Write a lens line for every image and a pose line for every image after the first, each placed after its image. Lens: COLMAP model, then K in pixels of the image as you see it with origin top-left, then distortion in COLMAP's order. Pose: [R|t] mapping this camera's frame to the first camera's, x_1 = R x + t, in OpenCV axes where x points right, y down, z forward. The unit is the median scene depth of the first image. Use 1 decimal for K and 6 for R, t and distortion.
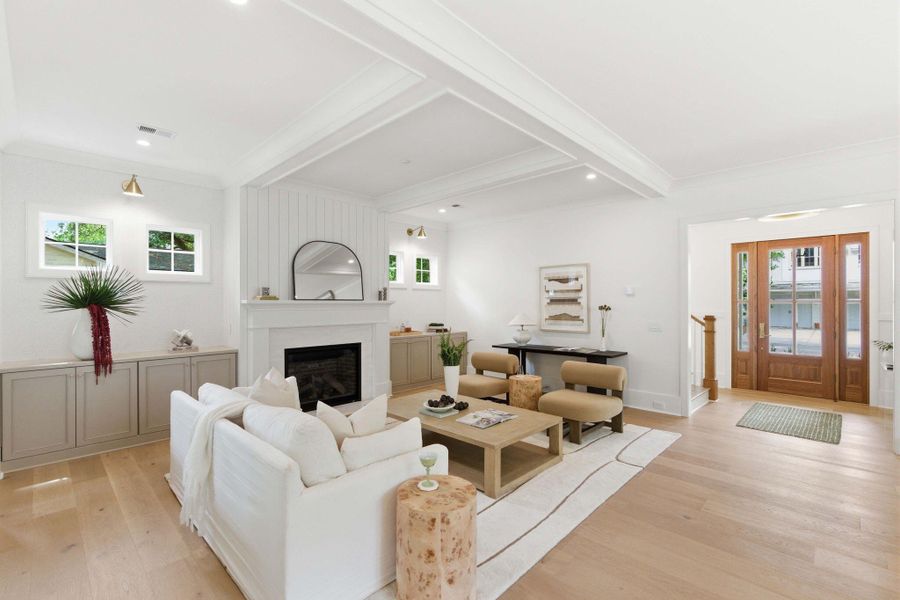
lens RADIAL K [[402.6, 0, 449.9], [0, 402.6, 302.9], [0, 0, 1]] dist [0.000276, 0.000959]
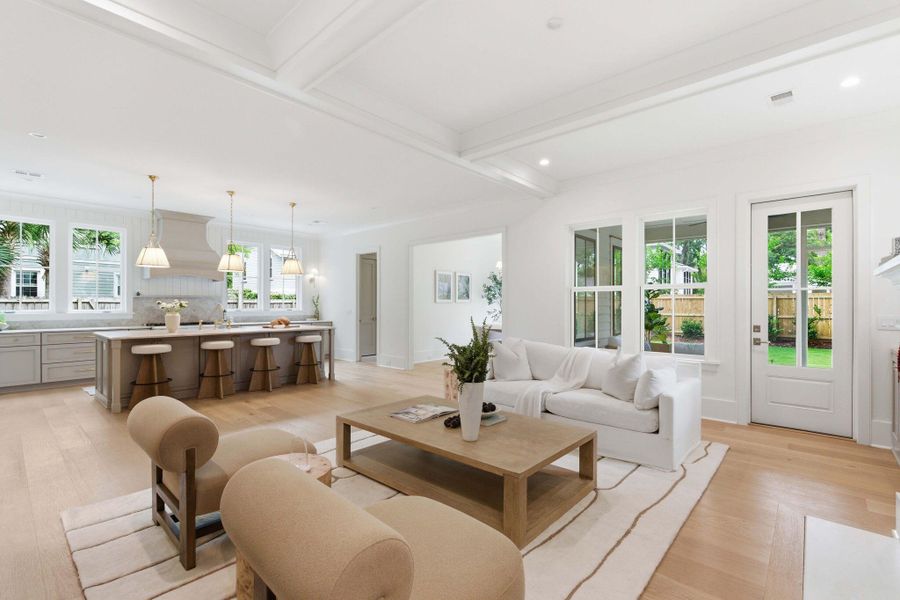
lens RADIAL K [[402.6, 0, 449.9], [0, 402.6, 302.9], [0, 0, 1]] dist [0.000276, 0.000959]
pose [[-0.998886, 0.002169, -0.047144, 0.045962], [0.002327, 0.999992, -0.003289, 0.028399], [0.047136, -0.003395, -0.998883, 1.145887]]
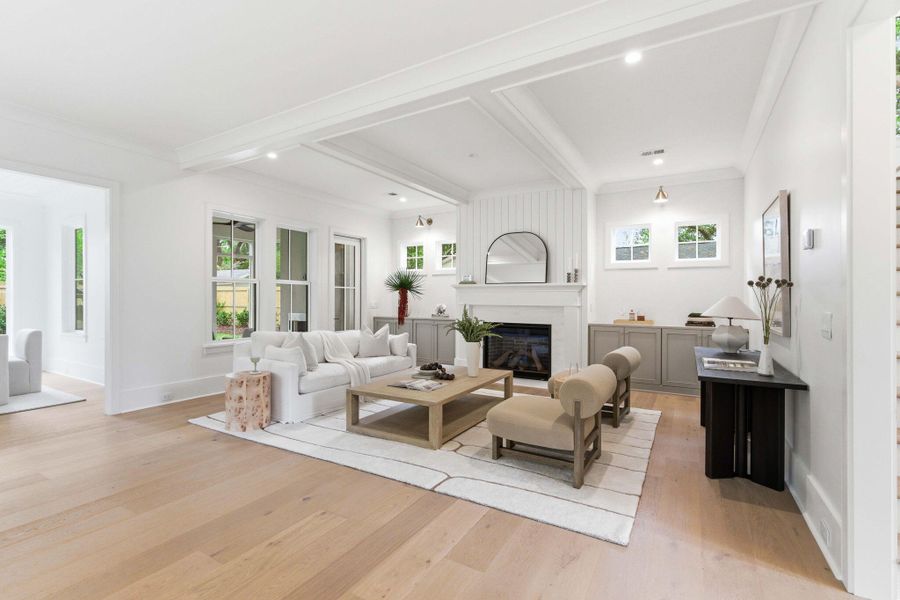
lens RADIAL K [[407.4, 0, 450.0], [0, 407.4, 300.0], [0, 0, 1]] dist [-0.001251, 0.000217]
pose [[0.241469, 0.008422, -0.970372, 0.711311], [-0.005947, 0.999956, 0.007199, 0.030144], [0.970390, 0.004033, 0.241508, 0.493980]]
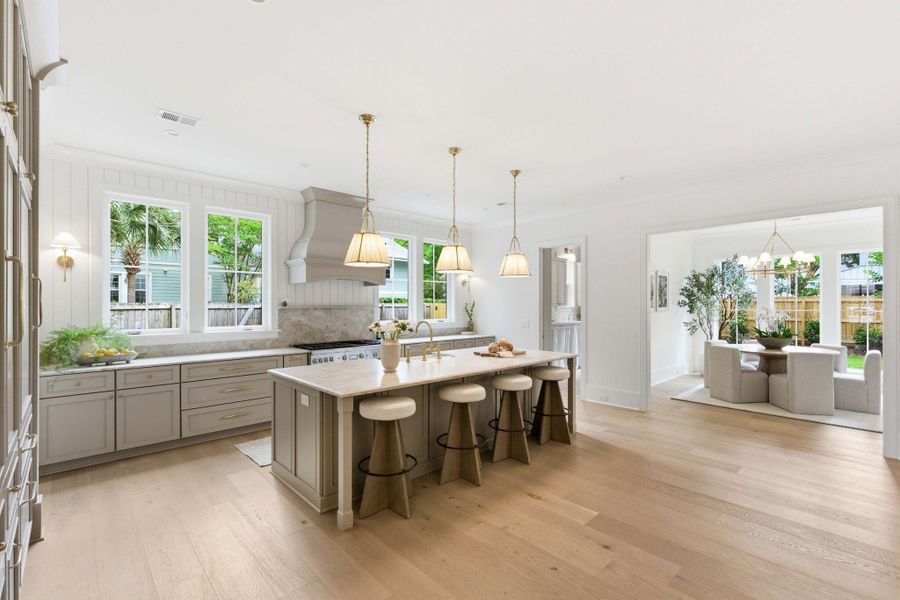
lens RADIAL K [[402.6, 0, 449.9], [0, 402.6, 302.9], [0, 0, 1]] dist [0.000276, 0.000959]
pose [[-0.999274, 0.003646, 0.037923, 0.534691], [0.003555, 0.999991, -0.002461, -0.004099], [-0.037932, -0.002325, -0.999278, 0.758136]]
